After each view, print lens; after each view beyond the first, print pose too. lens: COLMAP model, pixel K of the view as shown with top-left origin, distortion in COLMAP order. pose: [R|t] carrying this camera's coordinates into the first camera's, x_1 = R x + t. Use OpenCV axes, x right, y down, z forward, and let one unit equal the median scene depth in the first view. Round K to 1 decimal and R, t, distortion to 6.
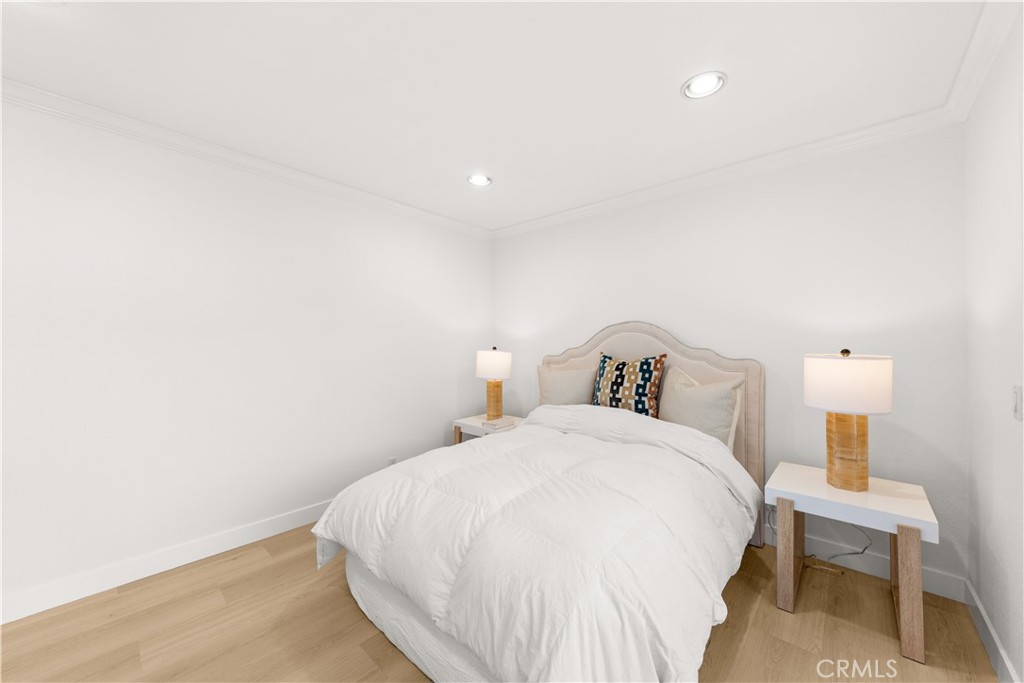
lens RADIAL K [[502.1, 0, 512.0], [0, 502.1, 341.5], [0, 0, 1]] dist [0.000113, -0.000037]
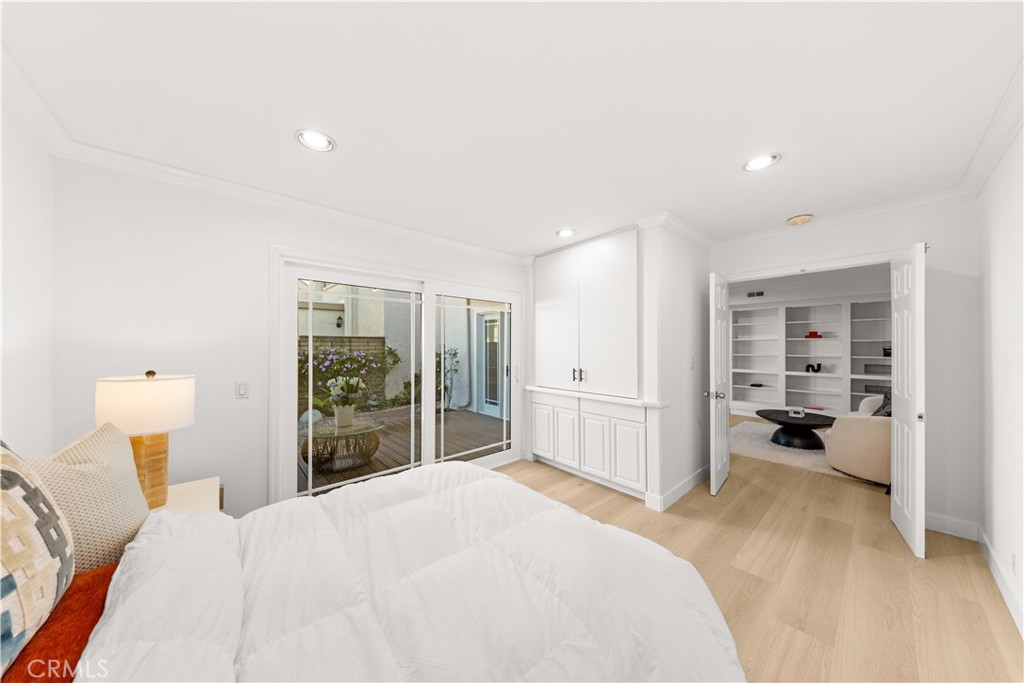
lens RADIAL K [[314.6, 0, 511.2], [0, 314.6, 347.9], [0, 0, 1]] dist [0.000687, 0.000038]
pose [[-0.999942, 0.009732, 0.004667, -0.049251], [0.009764, 0.999929, 0.006890, -0.020559], [-0.004600, 0.006936, -0.999965, 1.200328]]
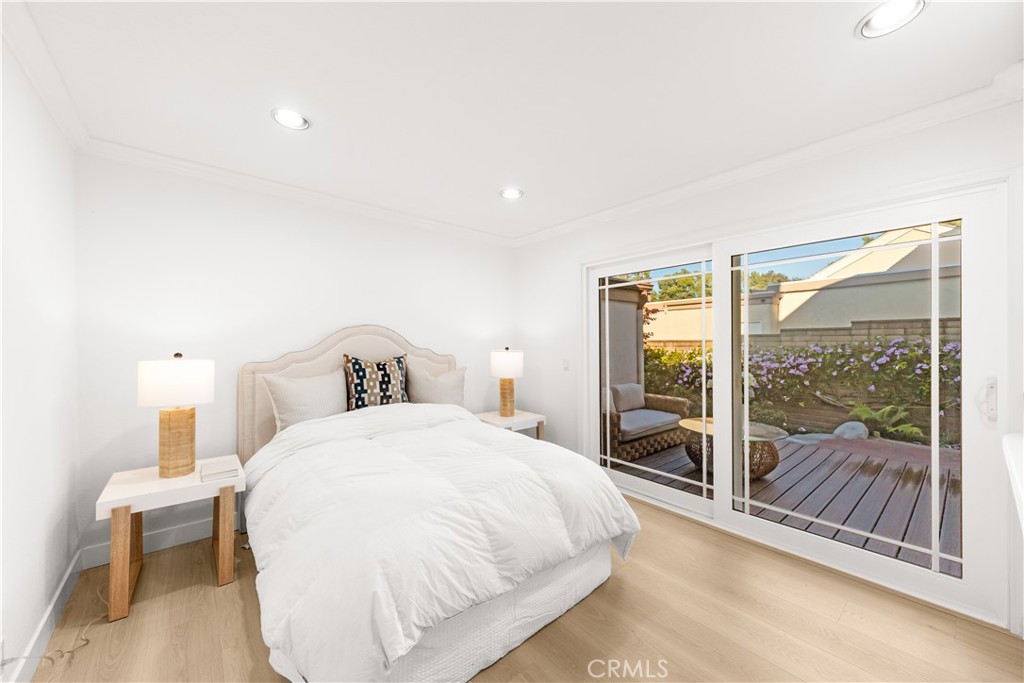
lens RADIAL K [[386.9, 0, 512.0], [0, 386.9, 341.5], [0, 0, 1]] dist [-0.002569, -0.000419]
pose [[0.010930, 0.004905, 0.999928, -0.619640], [0.006734, 0.999965, -0.004978, 0.001453], [-0.999918, 0.006788, 0.010896, 0.706742]]
